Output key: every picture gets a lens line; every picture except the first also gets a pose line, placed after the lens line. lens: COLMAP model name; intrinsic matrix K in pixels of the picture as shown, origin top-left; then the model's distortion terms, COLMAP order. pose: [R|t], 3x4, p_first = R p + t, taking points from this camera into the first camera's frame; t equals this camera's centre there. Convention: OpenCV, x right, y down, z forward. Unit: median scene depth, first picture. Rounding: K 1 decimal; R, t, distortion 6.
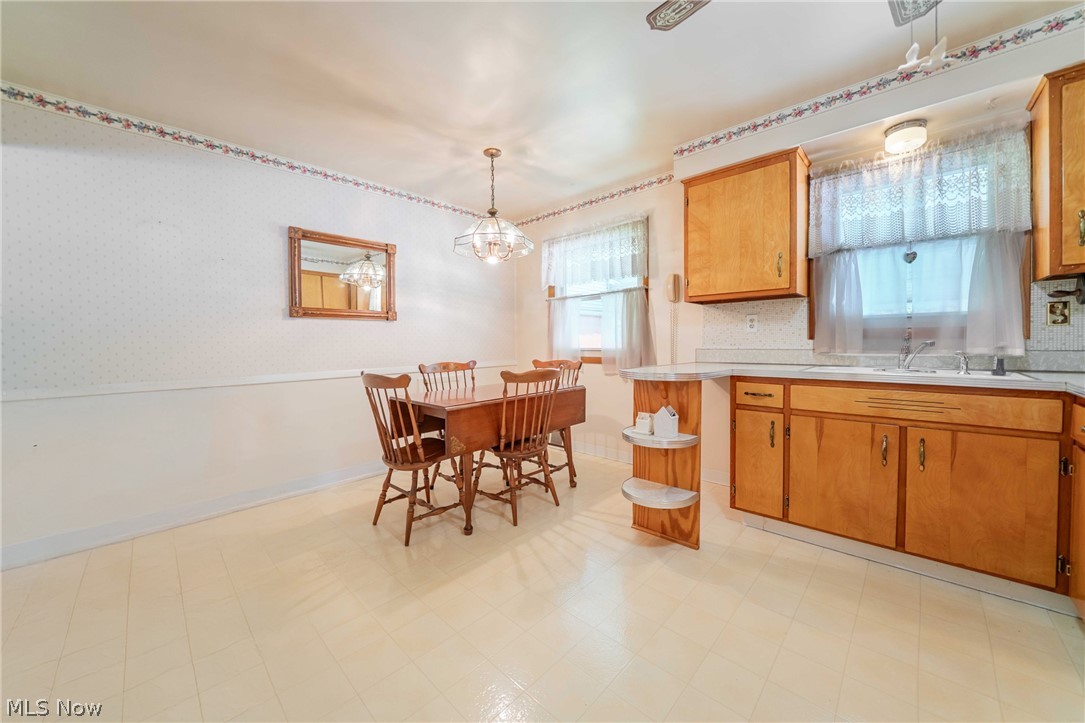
lens RADIAL K [[379.7, 0, 528.3], [0, 379.7, 356.0], [0, 0, 1]] dist [-0.000434, 0.000031]
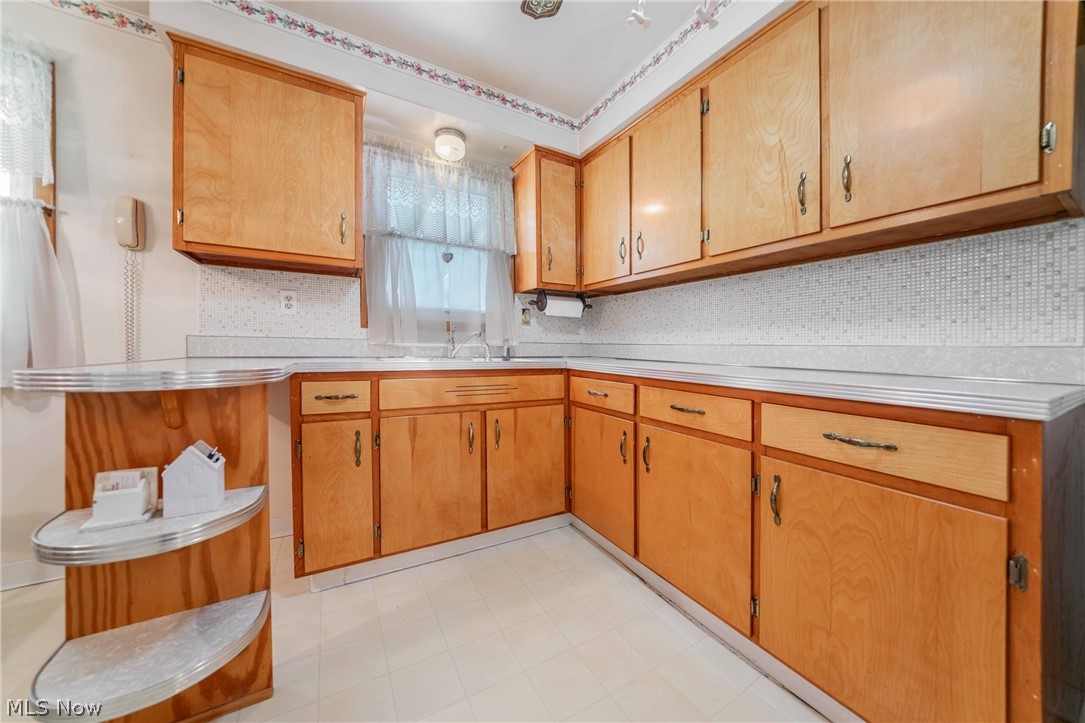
lens RADIAL K [[370.3, 0, 542.7], [0, 370.3, 353.8], [0, 0, 1]] dist [-0.011326, 0.000021]
pose [[0.251369, 0.003093, 0.967886, 0.037702], [0.010331, 0.999929, -0.005878, 0.029716], [-0.967836, 0.011476, 0.251320, 0.471506]]
